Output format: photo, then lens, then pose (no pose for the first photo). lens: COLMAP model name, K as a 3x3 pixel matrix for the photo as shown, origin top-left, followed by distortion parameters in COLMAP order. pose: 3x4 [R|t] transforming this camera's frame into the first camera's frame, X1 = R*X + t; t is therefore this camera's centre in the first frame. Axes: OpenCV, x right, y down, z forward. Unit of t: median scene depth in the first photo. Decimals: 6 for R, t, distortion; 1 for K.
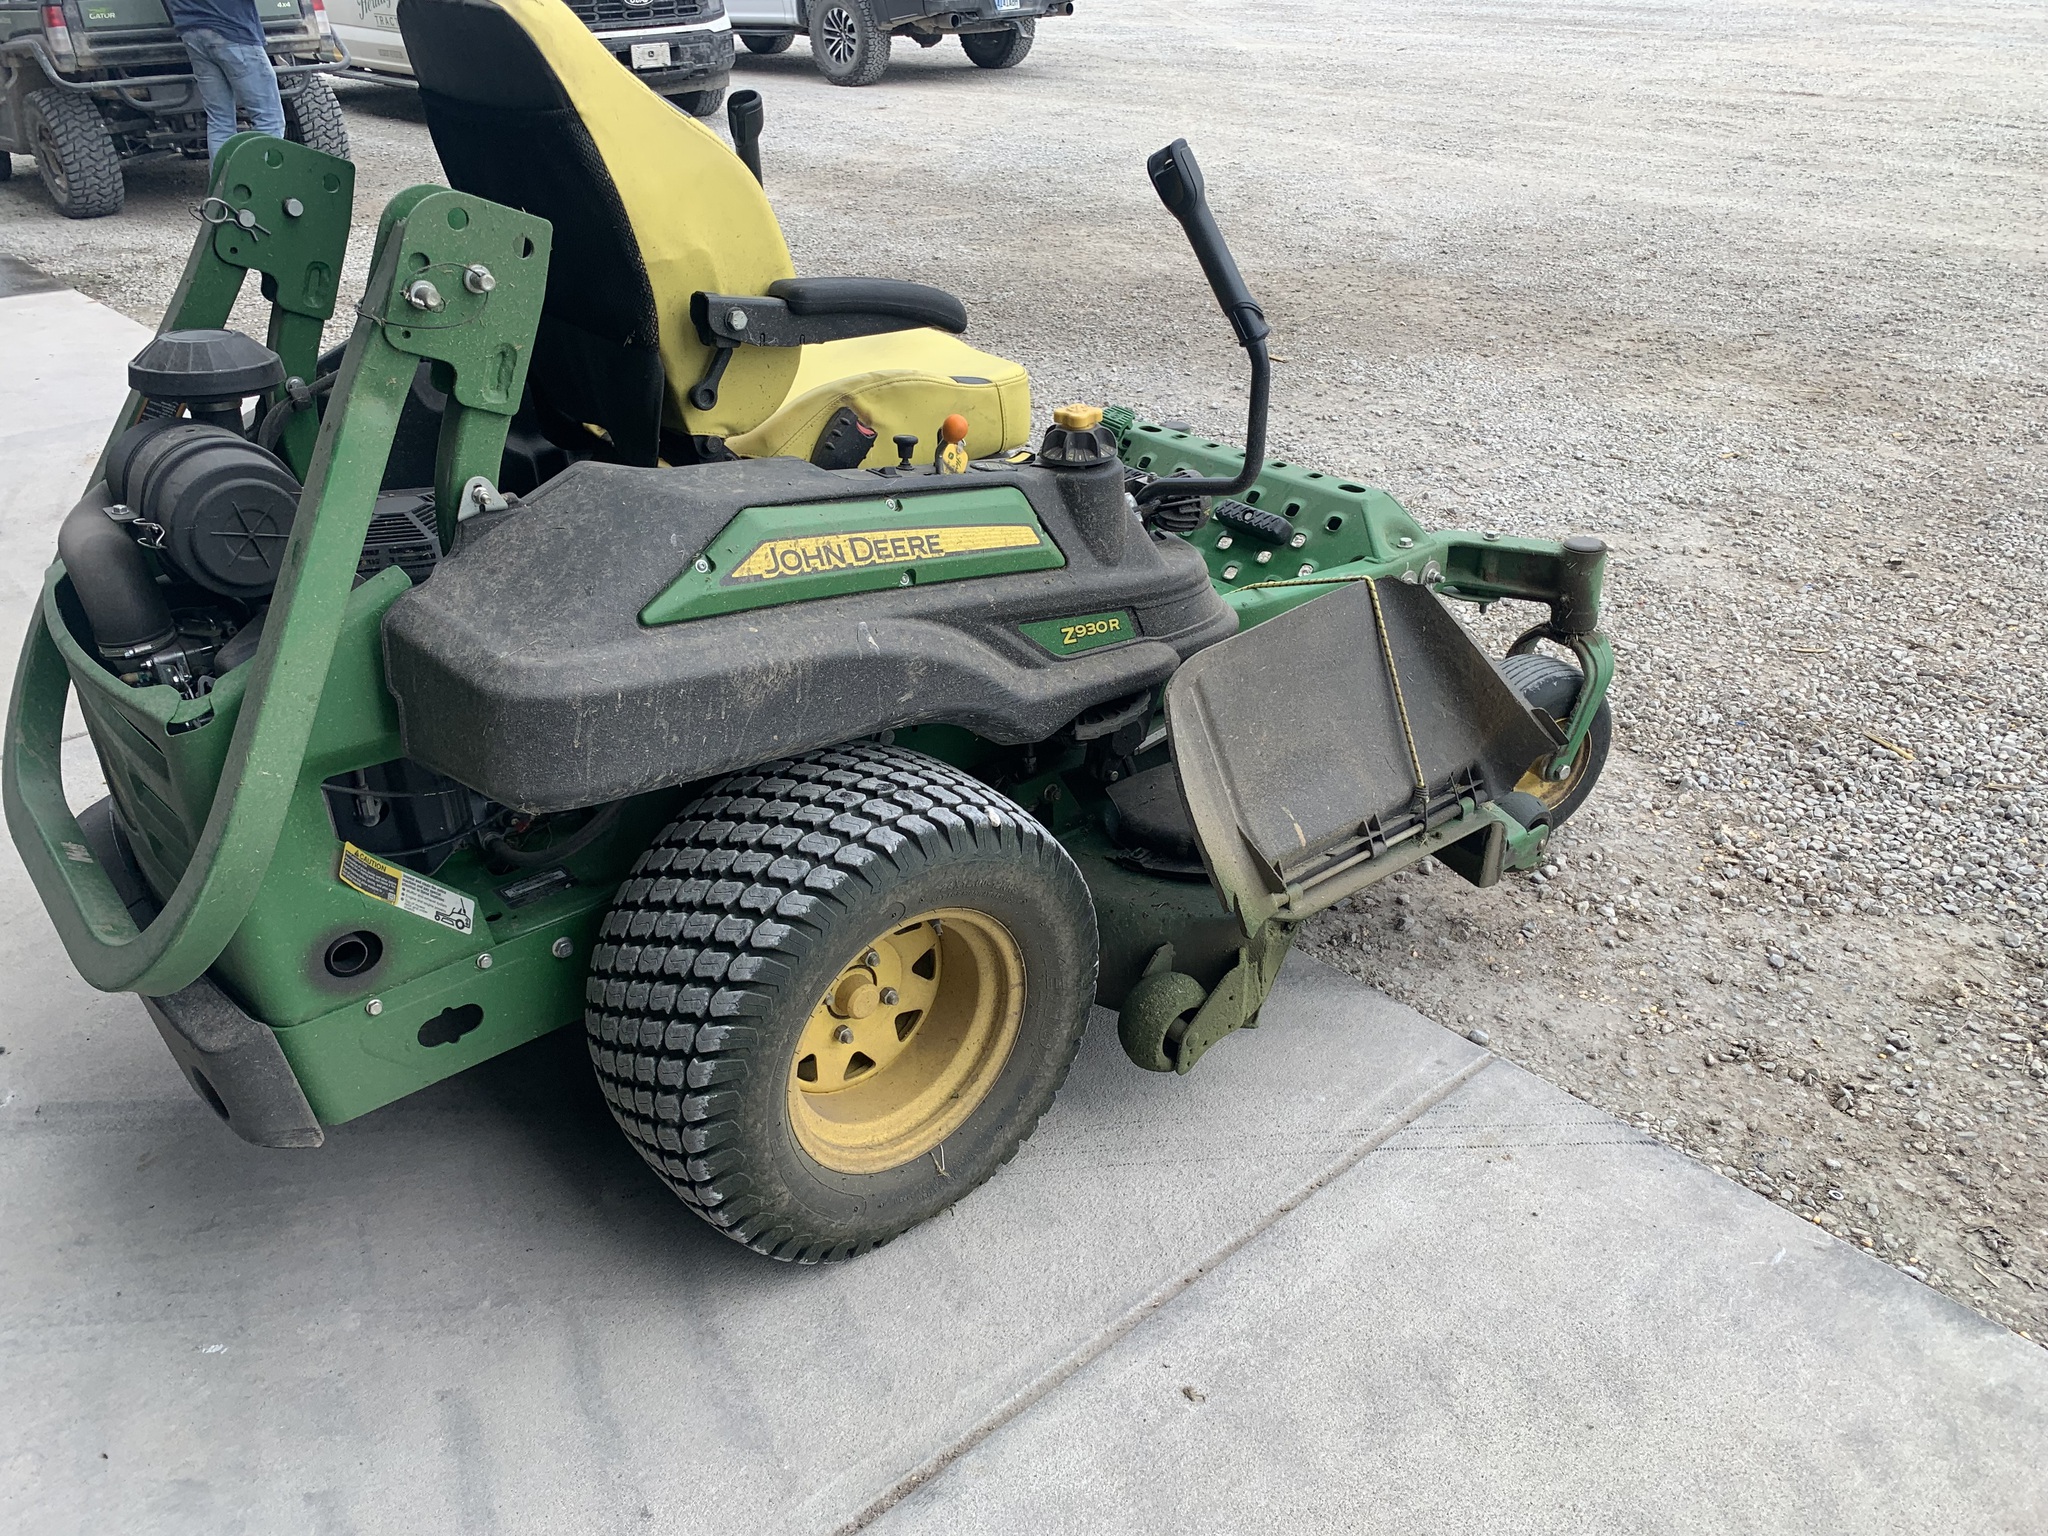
lens RADIAL K [[1557.2, 0, 1012.2], [0, 1557.2, 781.9], [0, 0, 1]] dist [0.000228, -0.003306]
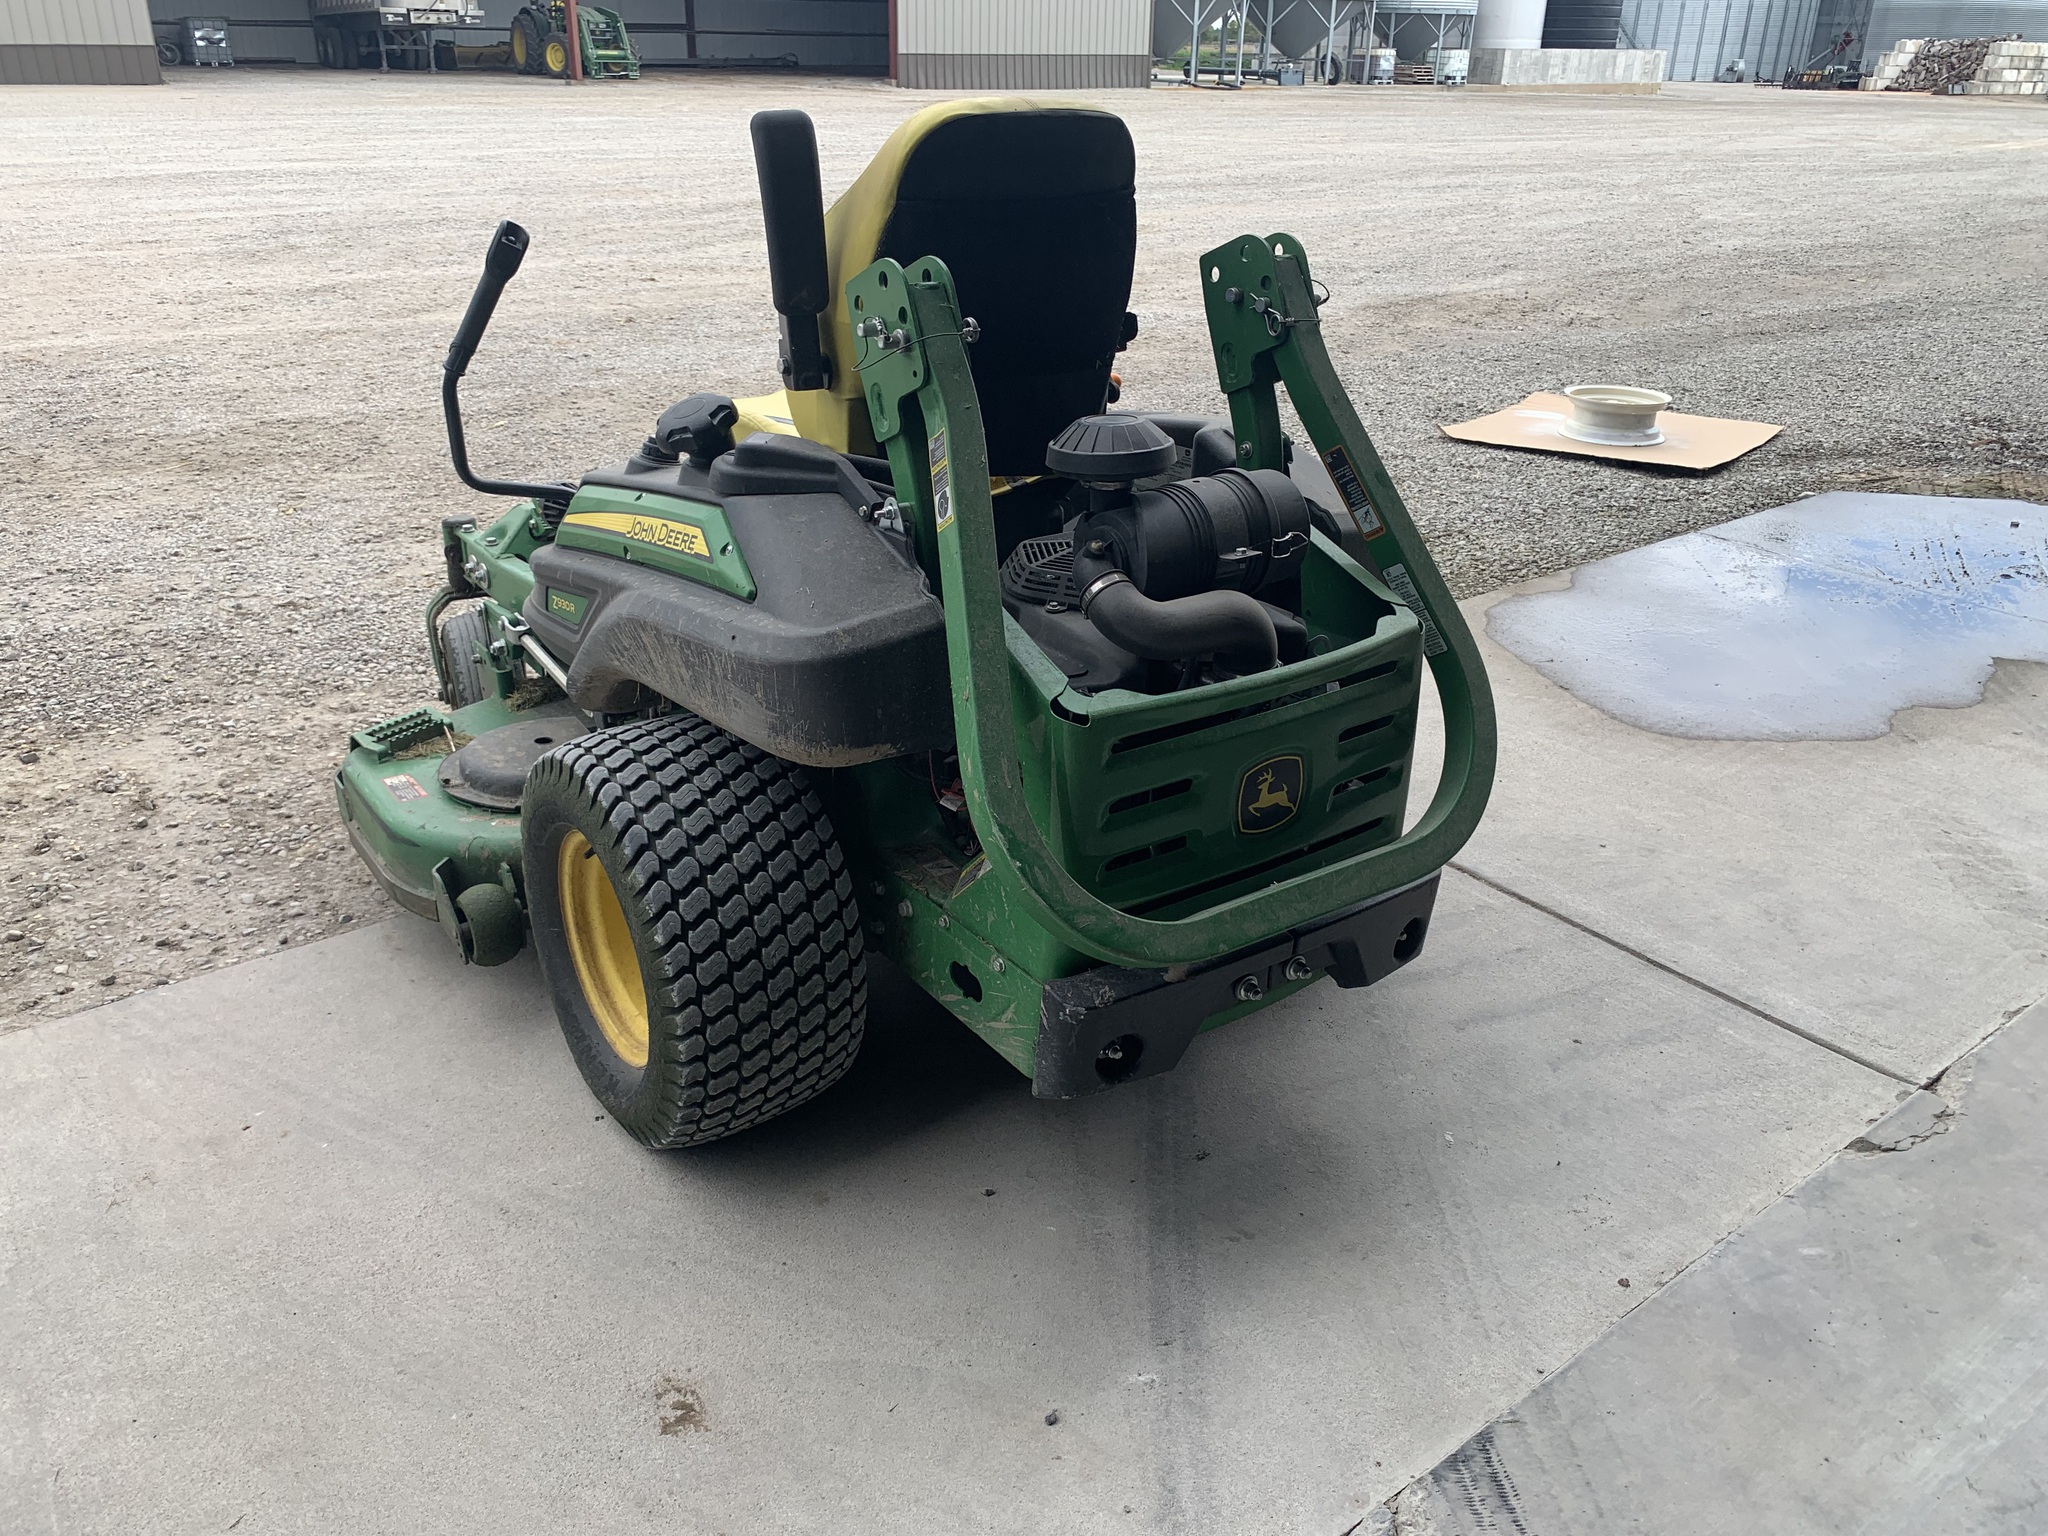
lens RADIAL K [[1569.6, 0, 1002.1], [0, 1569.6, 736.2], [0, 0, 1]] dist [0.010524, -0.009742]
pose [[0.081933, -0.384842, 0.919339, -1.528228], [0.474620, 0.826192, 0.303551, -0.445010], [-0.876369, 0.411466, 0.250346, 0.833741]]
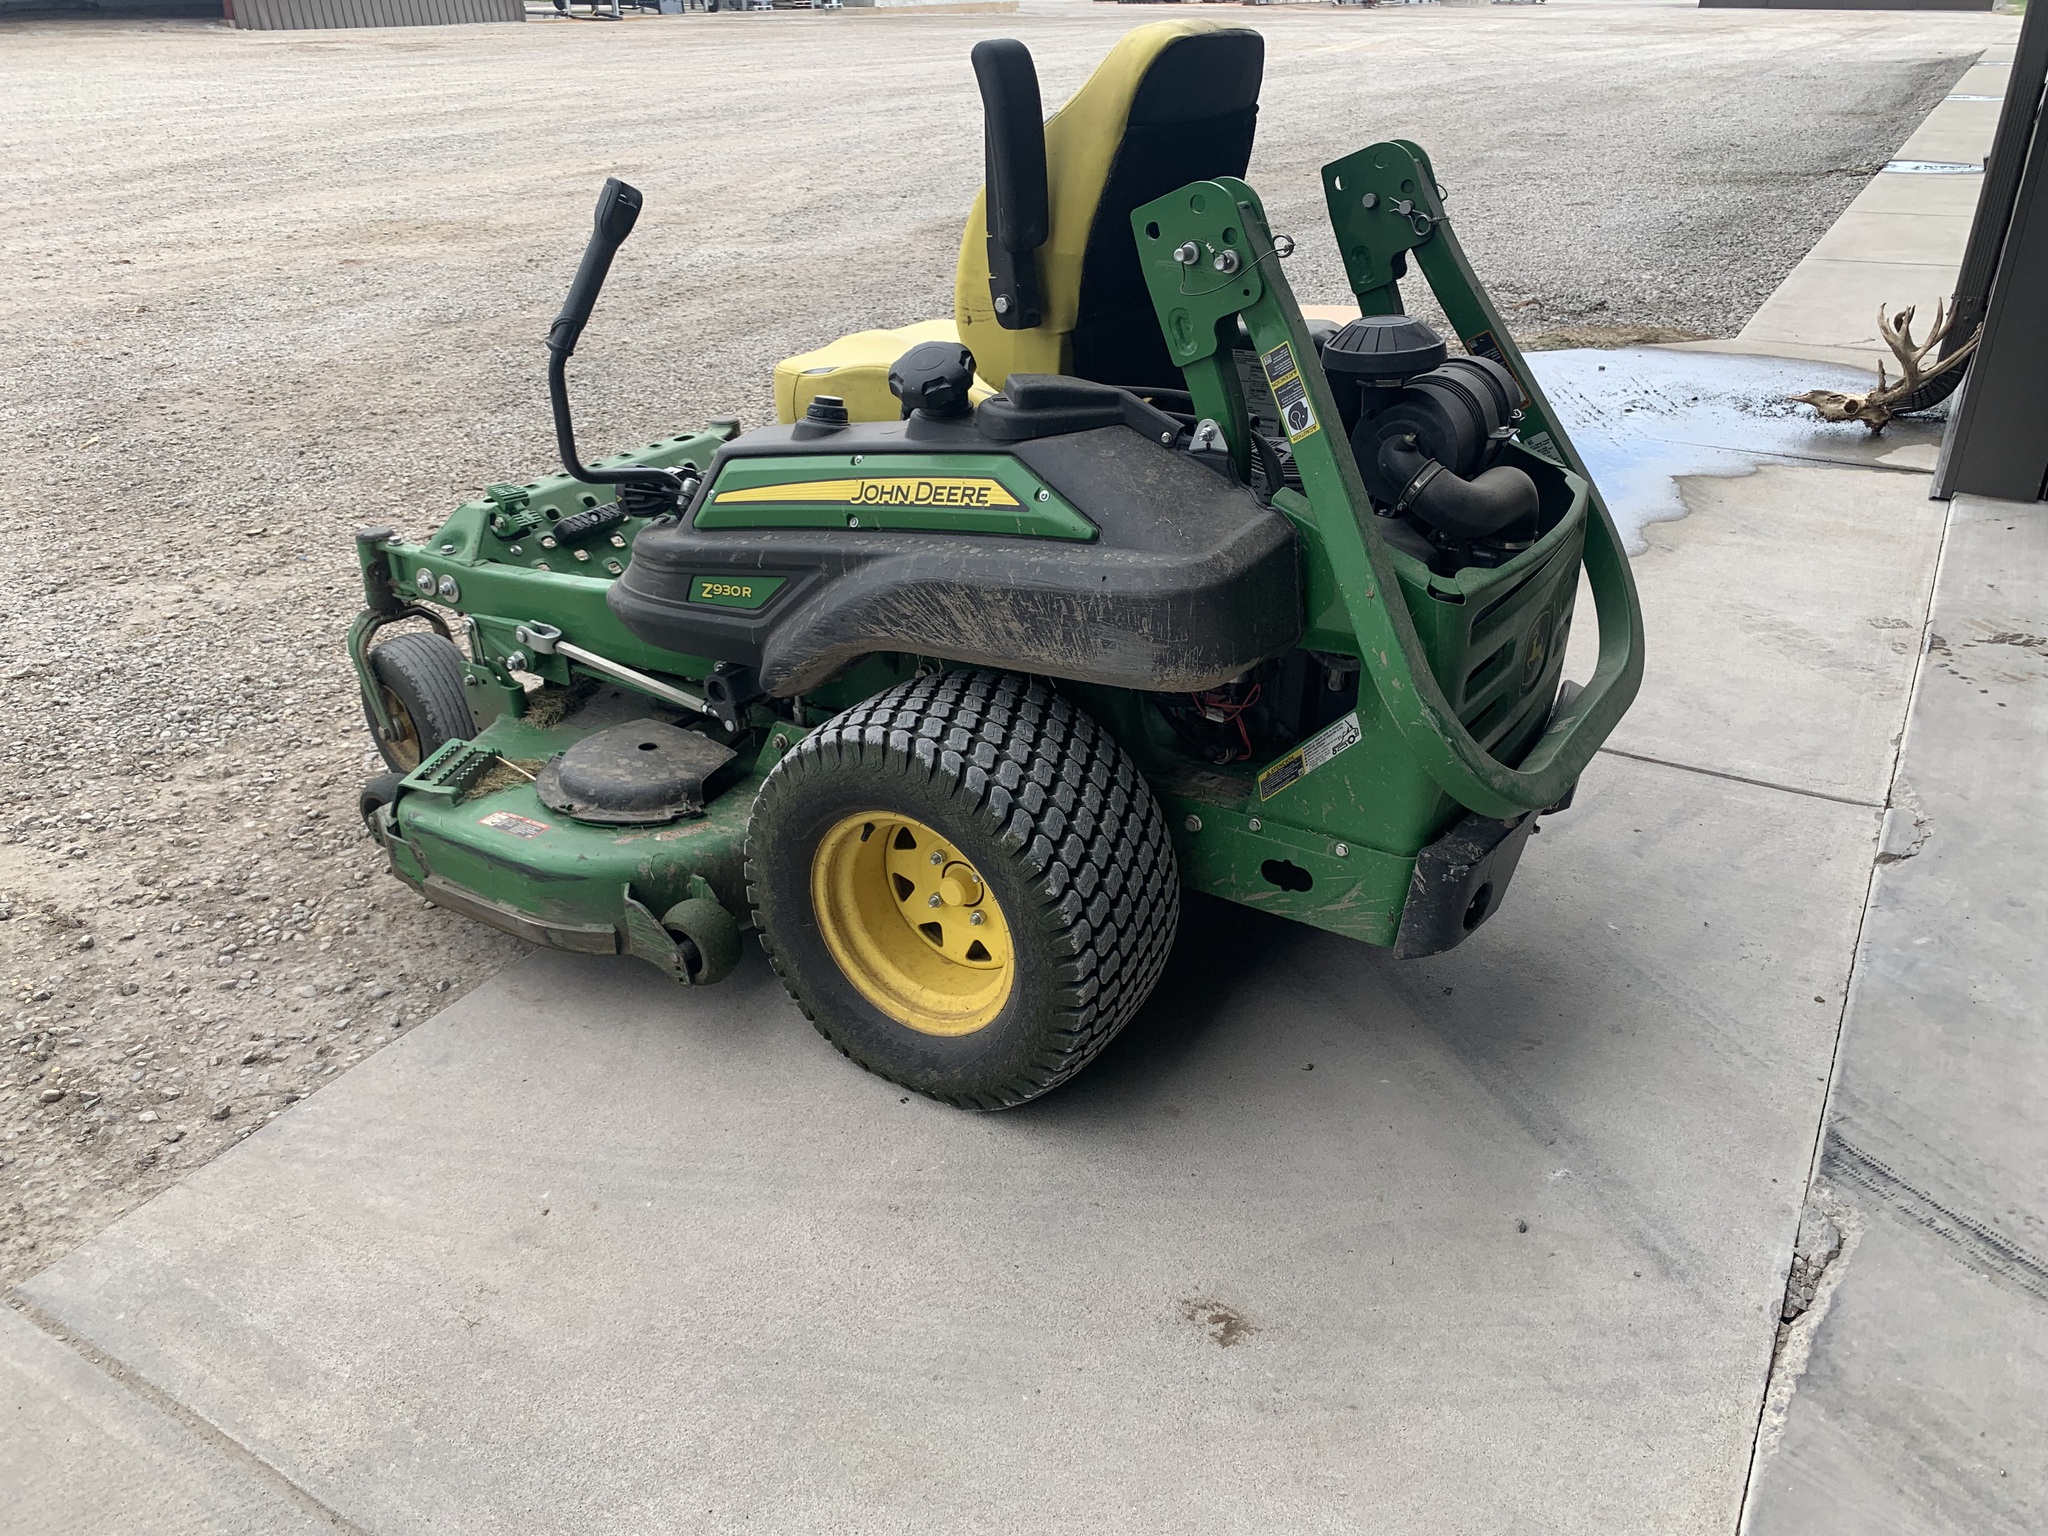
lens RADIAL K [[1558.8, 0, 1030.7], [0, 1558.8, 759.7], [0, 0, 1]] dist [0.060719, -0.105562]
pose [[-0.302016, -0.410033, 0.860616, -1.489838], [0.476565, 0.716931, 0.508817, -0.726139], [-0.825634, 0.563810, -0.021117, 1.342491]]
